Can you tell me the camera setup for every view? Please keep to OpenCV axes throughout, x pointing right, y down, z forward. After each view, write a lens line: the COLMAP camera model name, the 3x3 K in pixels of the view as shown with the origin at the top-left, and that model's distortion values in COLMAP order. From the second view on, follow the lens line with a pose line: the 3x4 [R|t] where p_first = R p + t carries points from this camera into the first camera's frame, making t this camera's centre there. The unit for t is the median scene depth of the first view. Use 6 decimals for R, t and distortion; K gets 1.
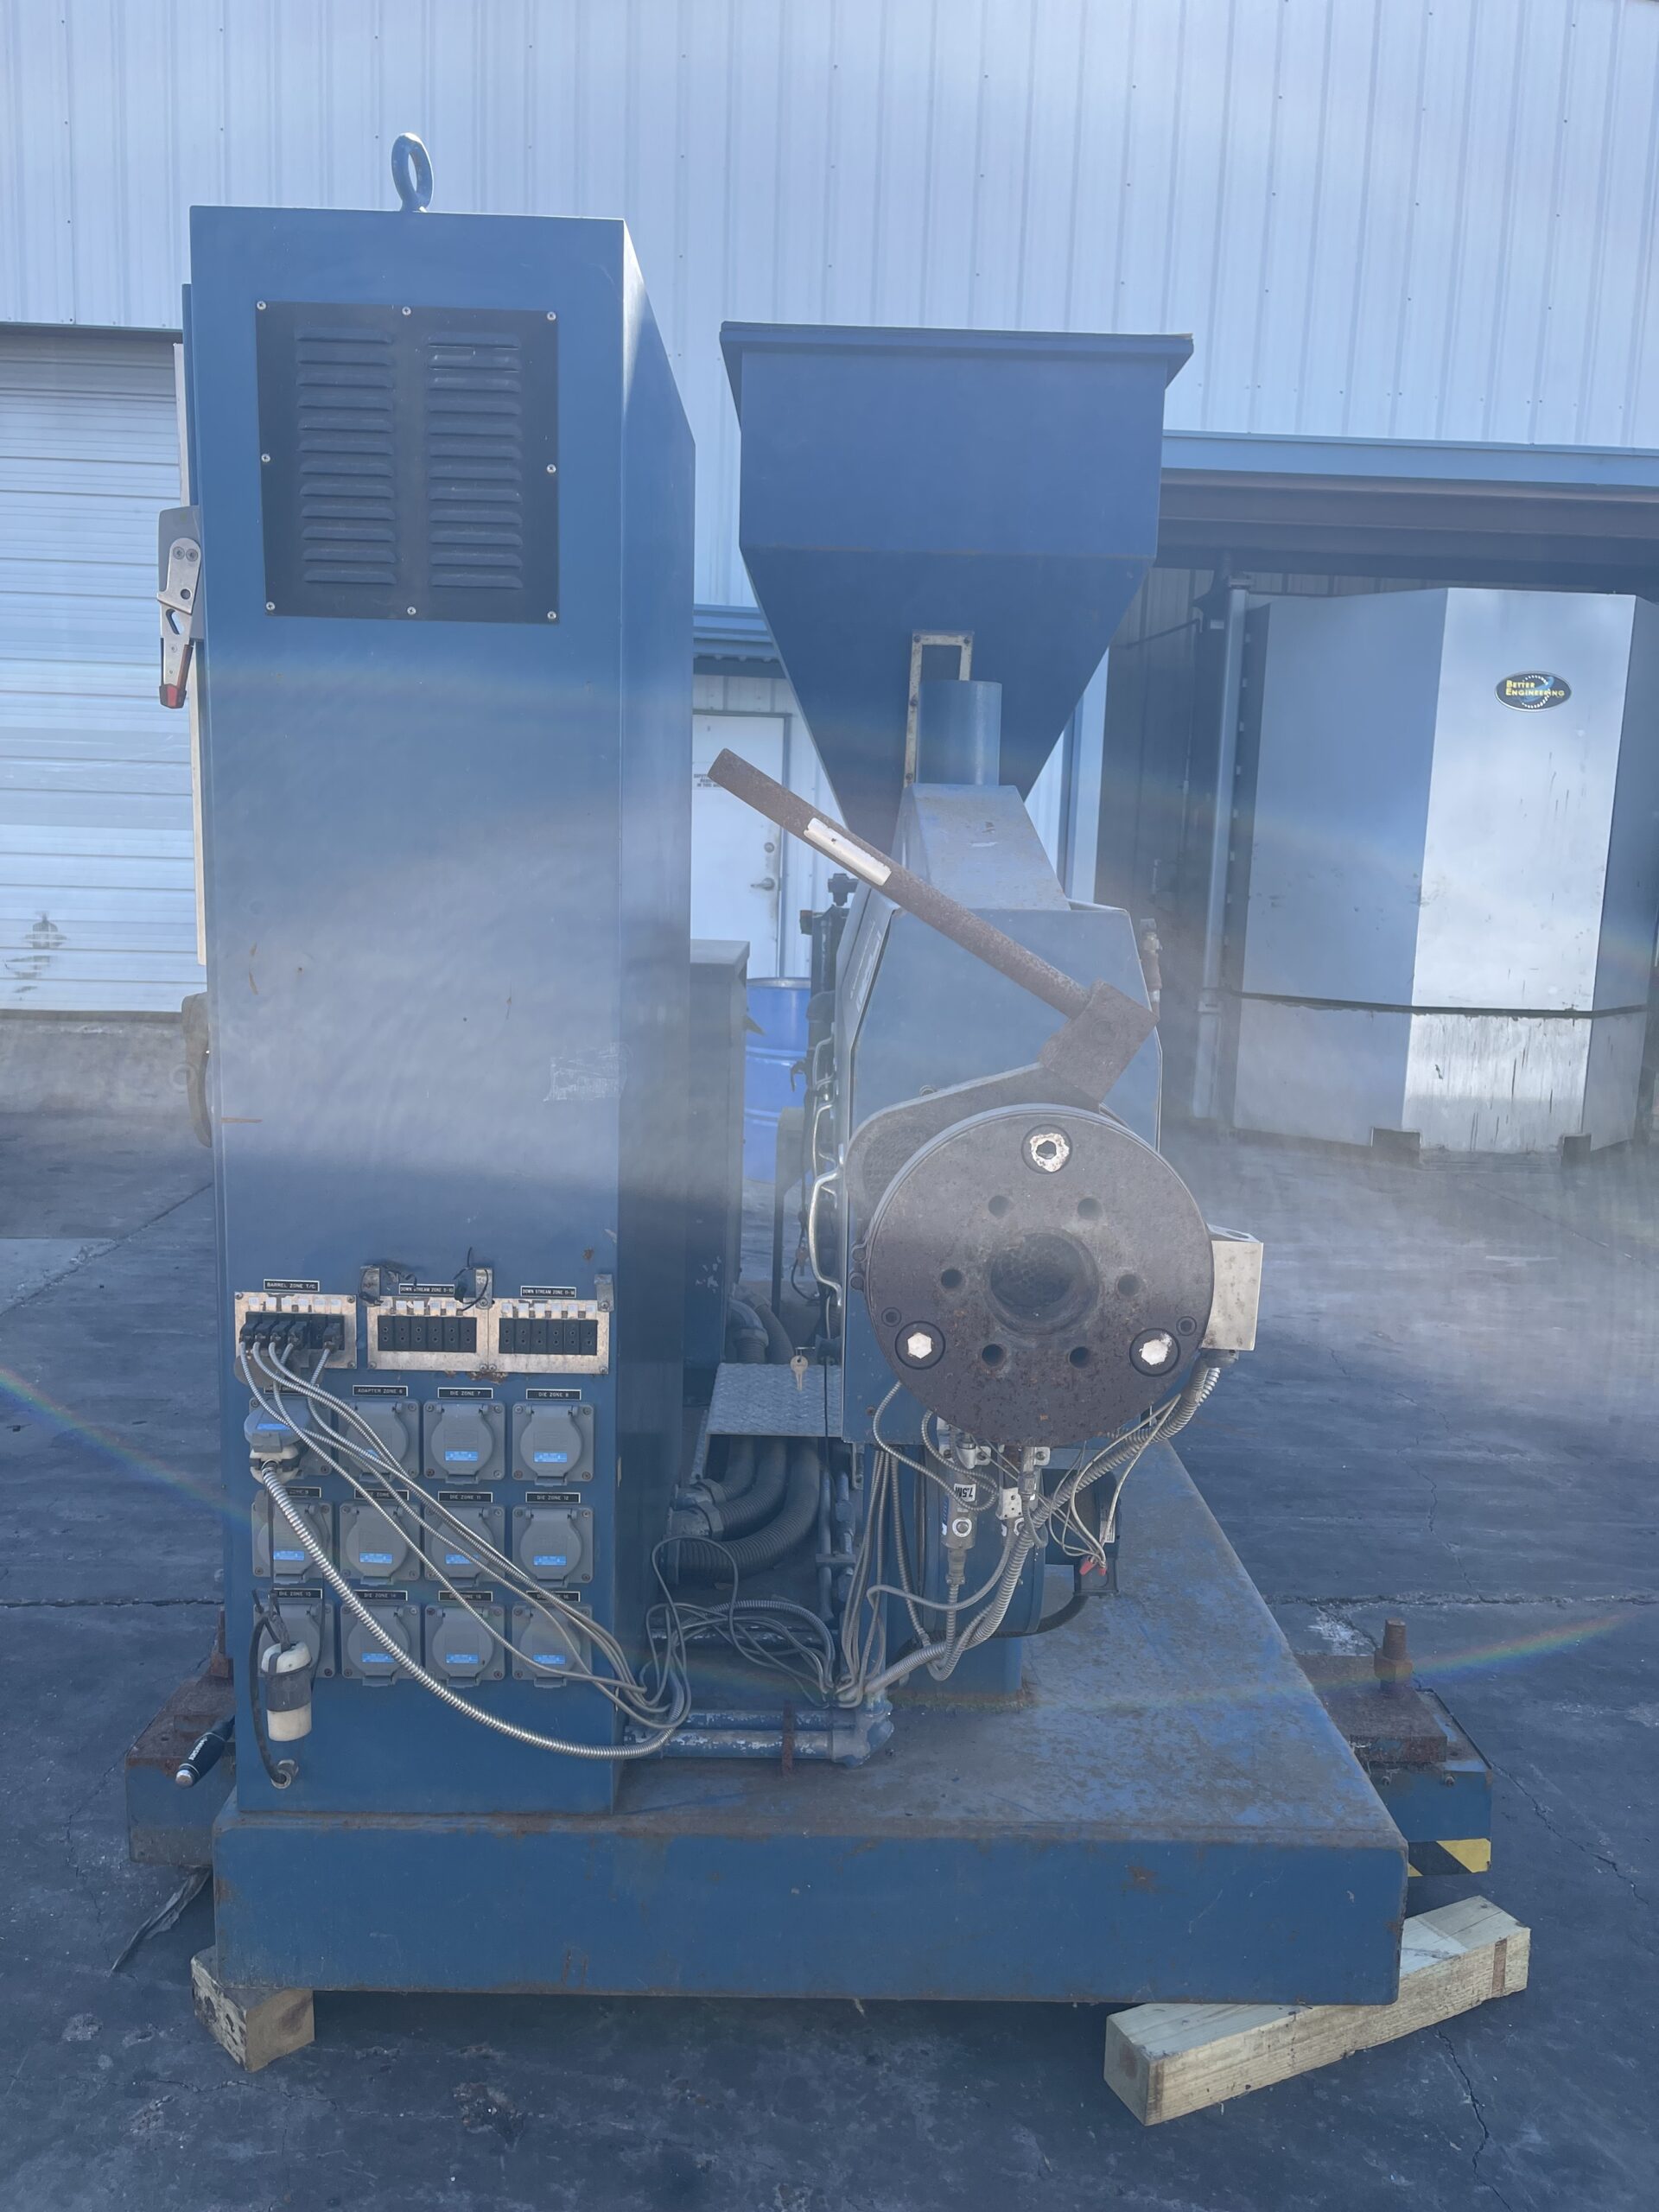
lens RADIAL K [[1640.2, 0, 826.7], [0, 1640.2, 1093.1], [0, 0, 1]] dist [0.082513, -0.117287]
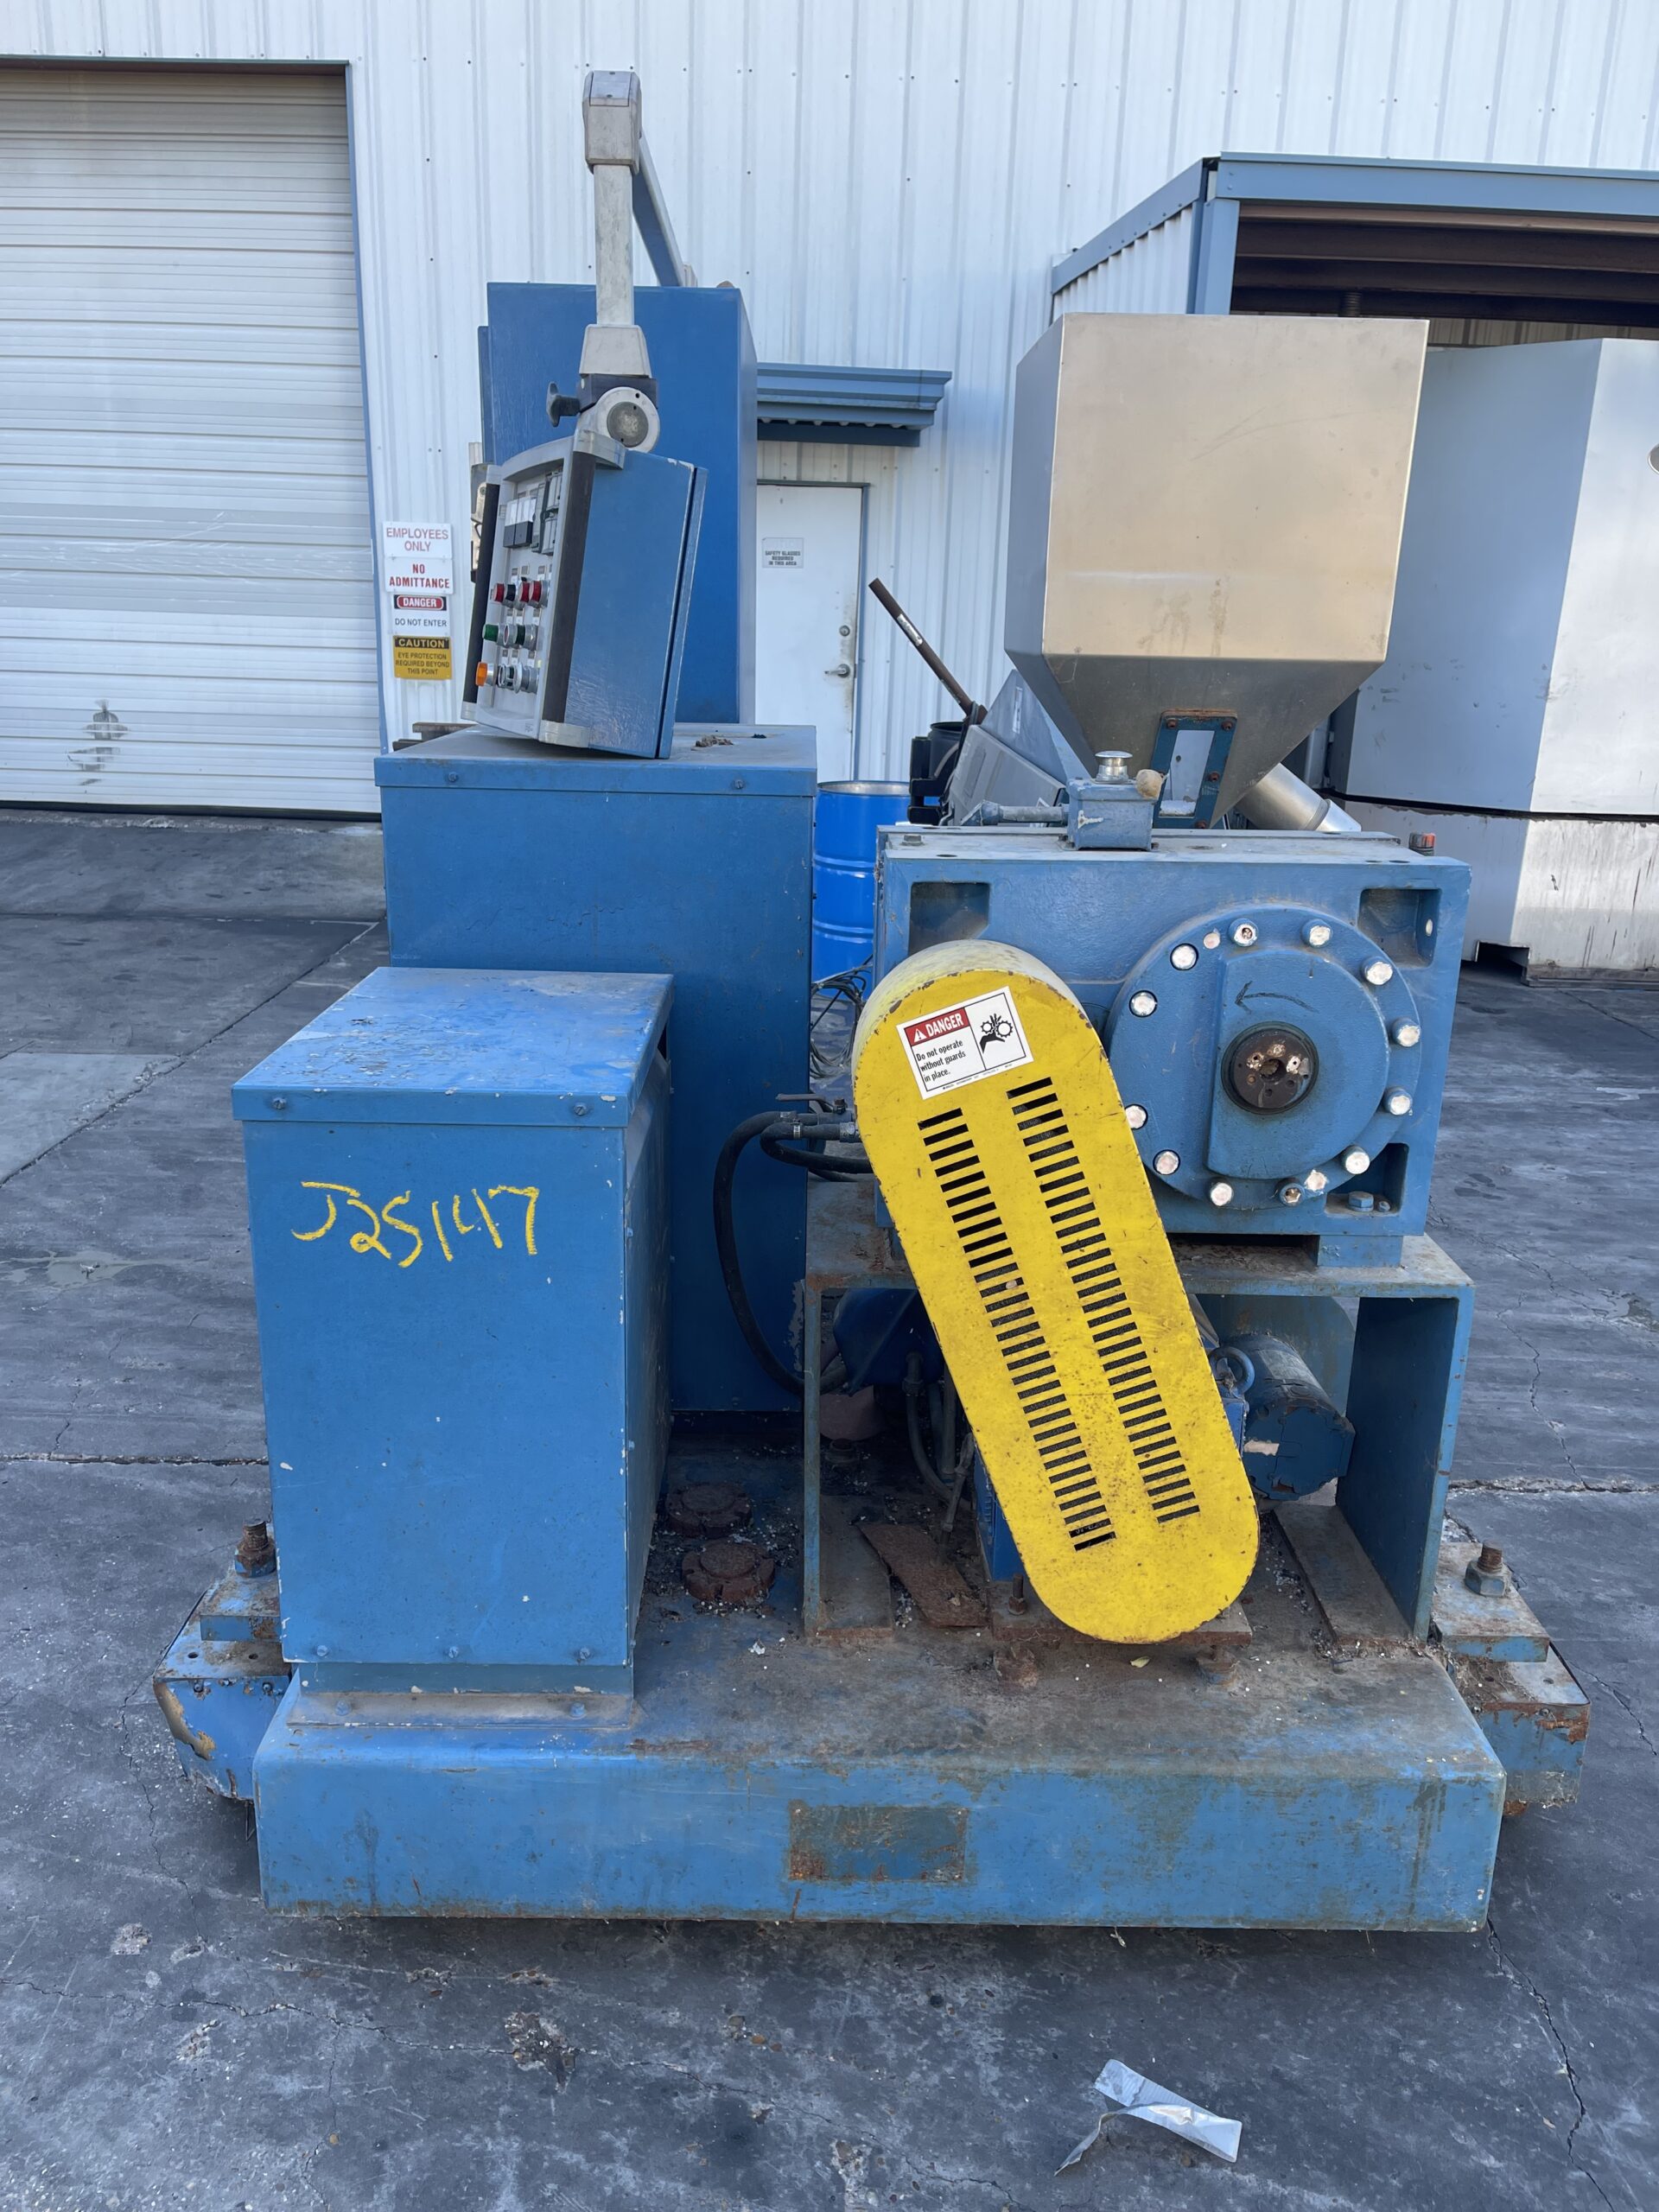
lens RADIAL K [[1640.4, 0, 817.7], [0, 1640.4, 1111.4], [0, 0, 1]] dist [0.088104, -0.124393]
pose [[0.998697, 0.012350, -0.049520, 0.000847], [-0.005212, 0.989890, 0.141743, -0.065321], [0.050770, -0.141300, 0.988664, 0.113623]]
